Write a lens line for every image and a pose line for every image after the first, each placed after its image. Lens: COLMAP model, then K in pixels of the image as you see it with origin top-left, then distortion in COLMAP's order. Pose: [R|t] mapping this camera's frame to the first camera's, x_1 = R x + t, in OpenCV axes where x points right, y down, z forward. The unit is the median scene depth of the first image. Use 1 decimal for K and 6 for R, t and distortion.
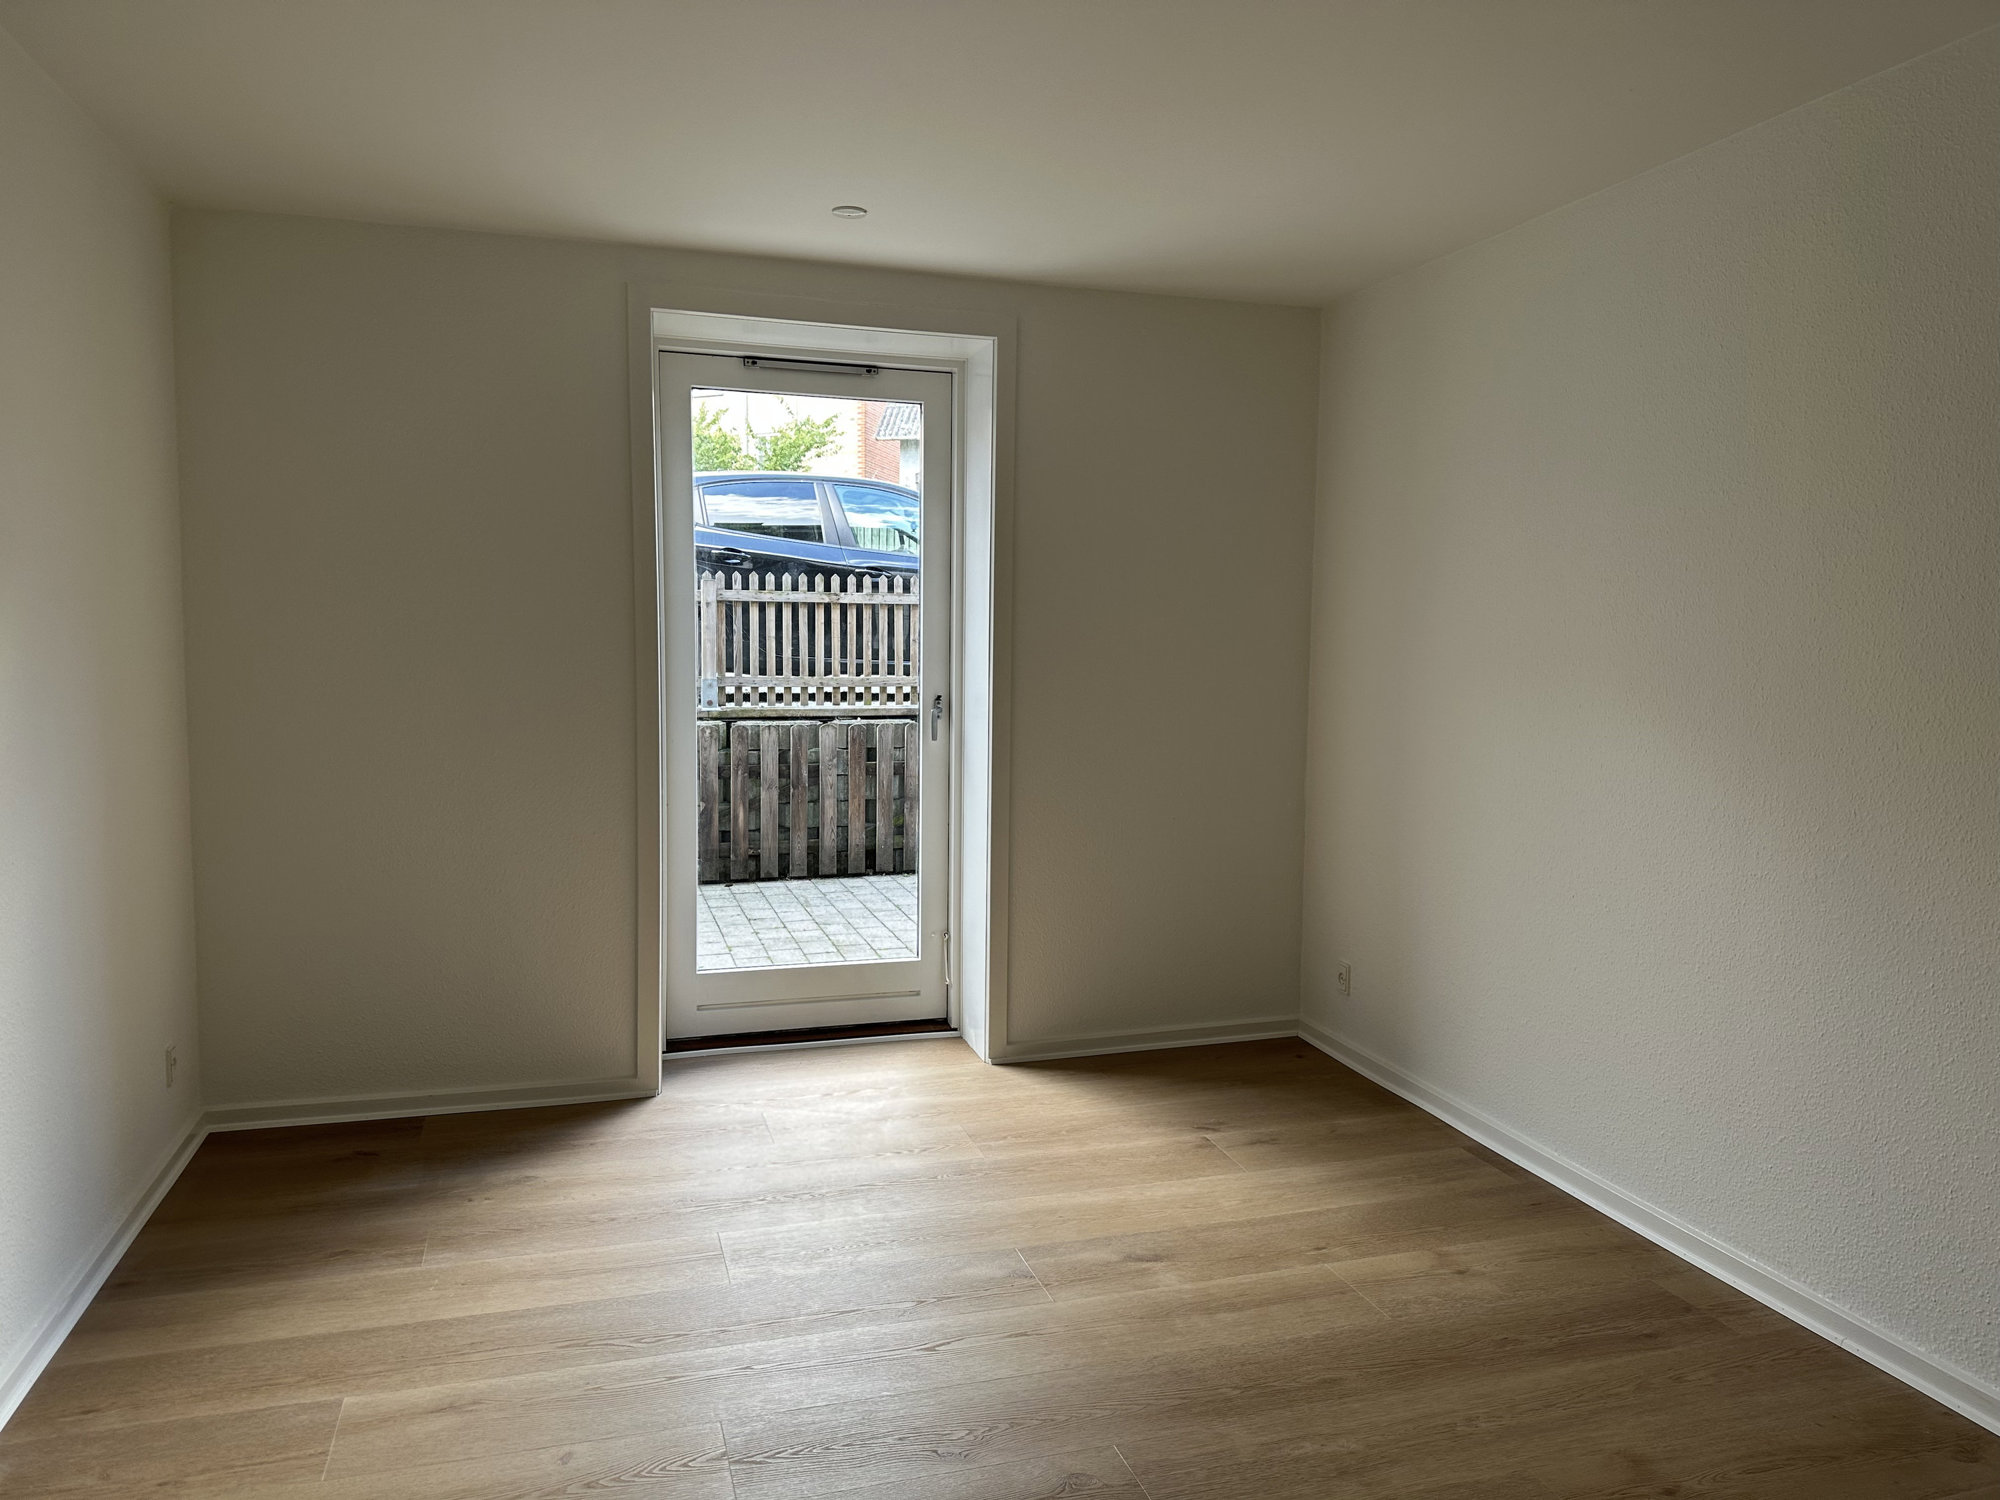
lens RADIAL K [[1411.0, 0, 988.5], [0, 1411.0, 729.8], [0, 0, 1]] dist [0.049904, -0.042273]
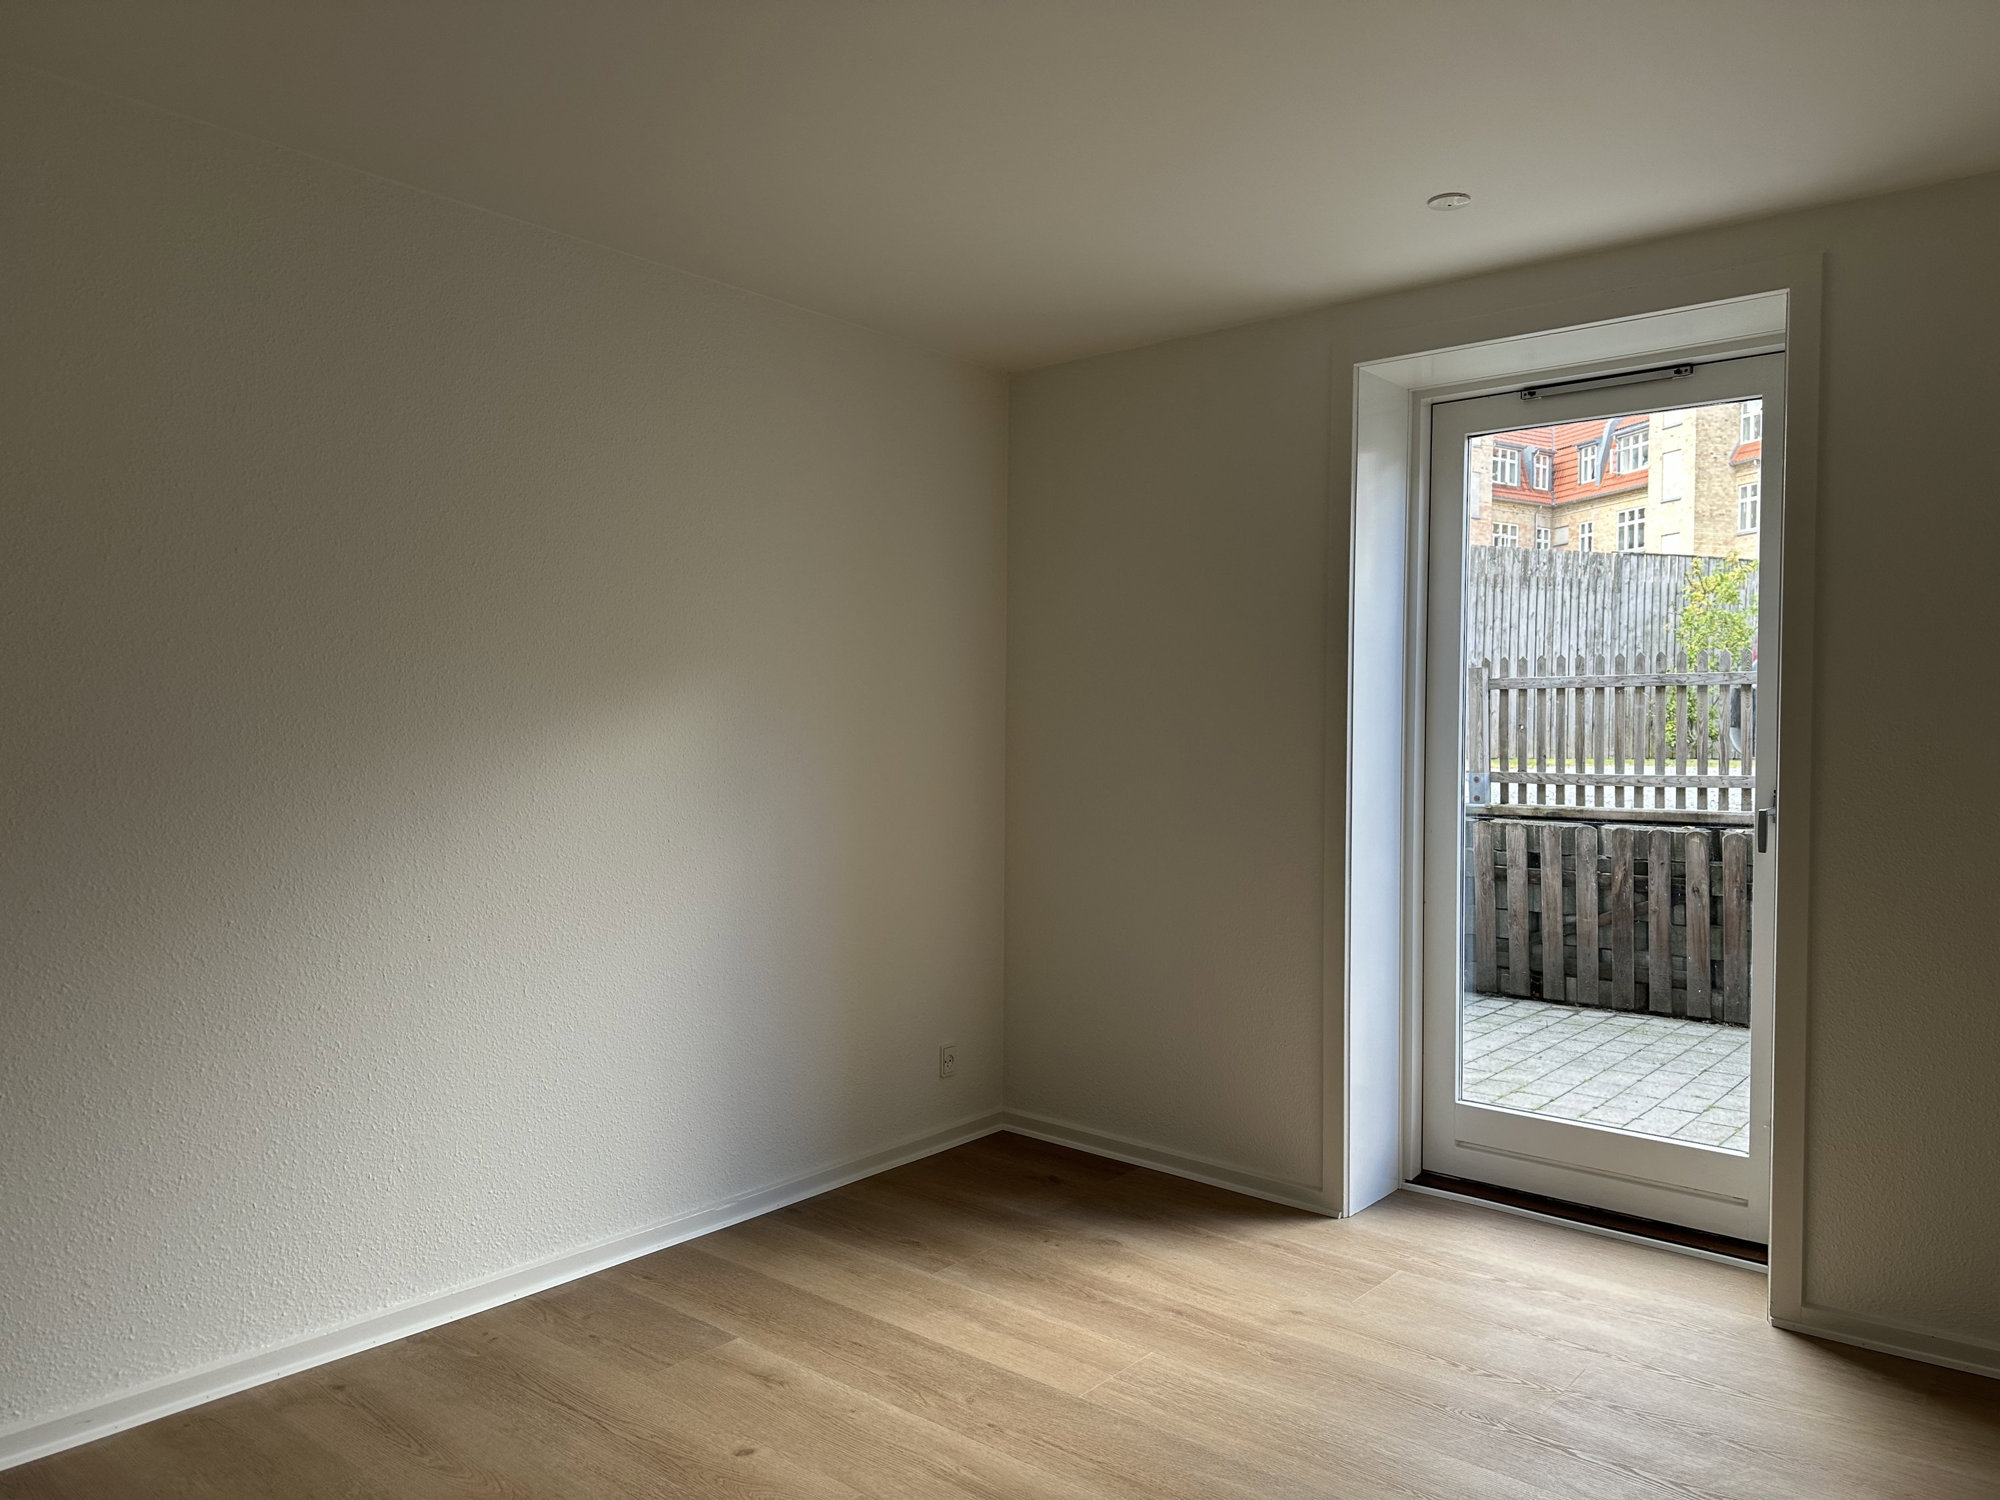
lens RADIAL K [[1411.0, 0, 1001.8], [0, 1411.0, 759.9], [0, 0, 1]] dist [0.049904, -0.042273]
pose [[0.565817, 0.022176, -0.824233, 0.445018], [-0.066523, 0.997607, -0.018826, -0.003708], [0.821843, 0.065483, 0.565938, 0.331828]]
